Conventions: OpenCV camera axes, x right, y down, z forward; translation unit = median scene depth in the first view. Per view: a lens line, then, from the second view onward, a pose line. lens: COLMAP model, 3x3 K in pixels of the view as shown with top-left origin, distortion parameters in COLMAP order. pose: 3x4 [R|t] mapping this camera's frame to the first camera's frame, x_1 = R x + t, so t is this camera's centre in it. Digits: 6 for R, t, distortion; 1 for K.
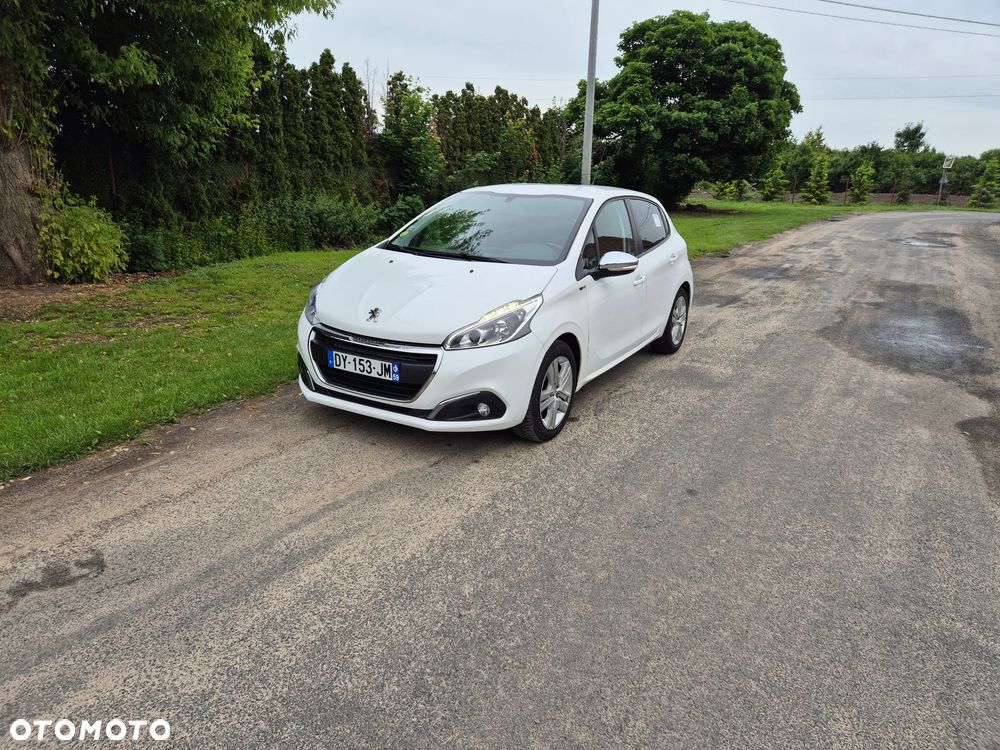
lens RADIAL K [[666.3, 0, 499.5], [0, 666.3, 359.5], [0, 0, 1]] dist [0.065143, -0.052954]
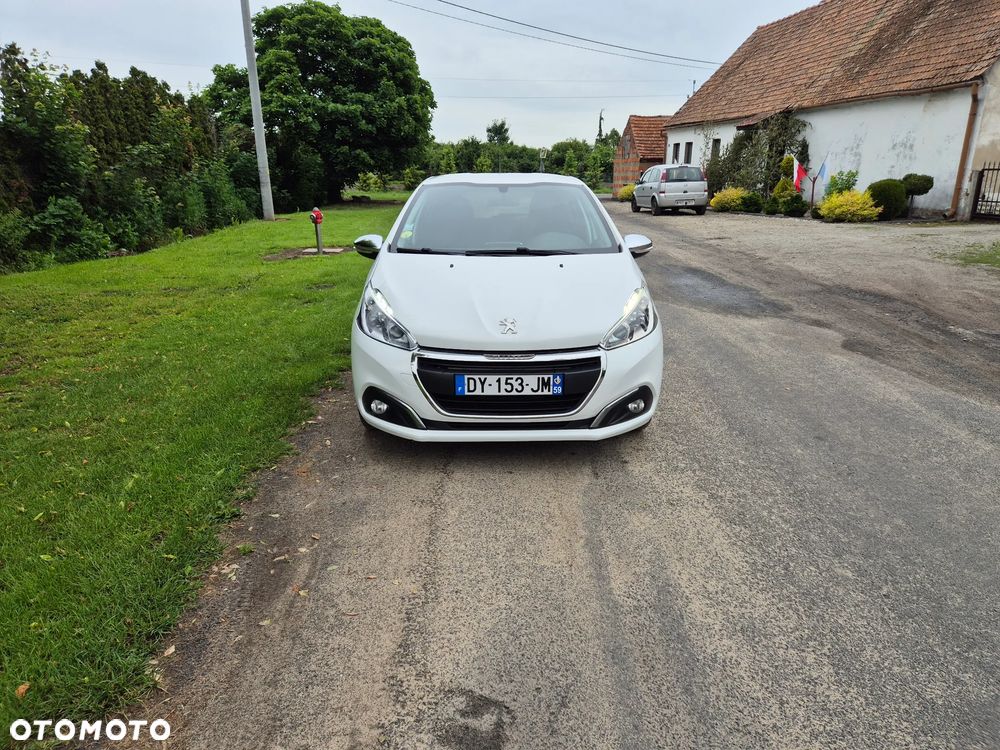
lens RADIAL K [[659.9, 0, 499.6], [0, 659.9, 361.7], [0, 0, 1]] dist [0.065668, -0.055871]
pose [[0.856028, -0.169746, 0.488264, -0.125279], [0.162209, 0.985046, 0.058067, -0.014411], [-0.490820, 0.029494, 0.870762, 0.051443]]
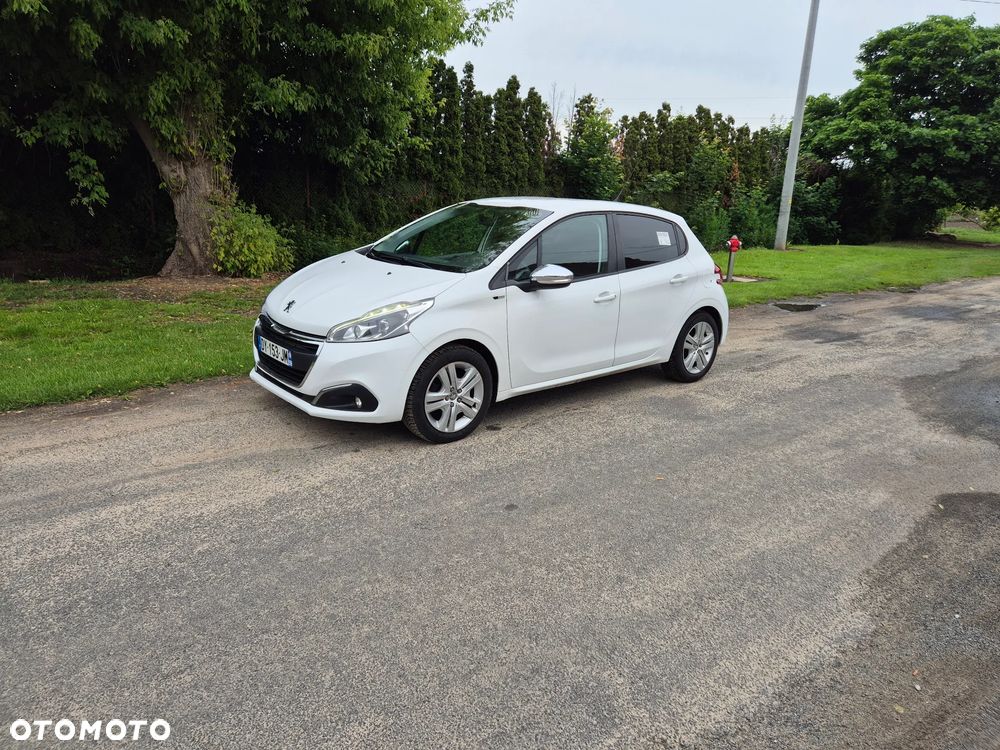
lens RADIAL K [[666.3, 0, 499.5], [0, 666.3, 359.5], [0, 0, 1]] dist [0.065143, -0.052954]
pose [[0.943782, 0.095885, -0.316356, 0.100265], [-0.105475, 0.994333, -0.013290, -0.000183], [0.313289, 0.045911, 0.948547, 0.011584]]
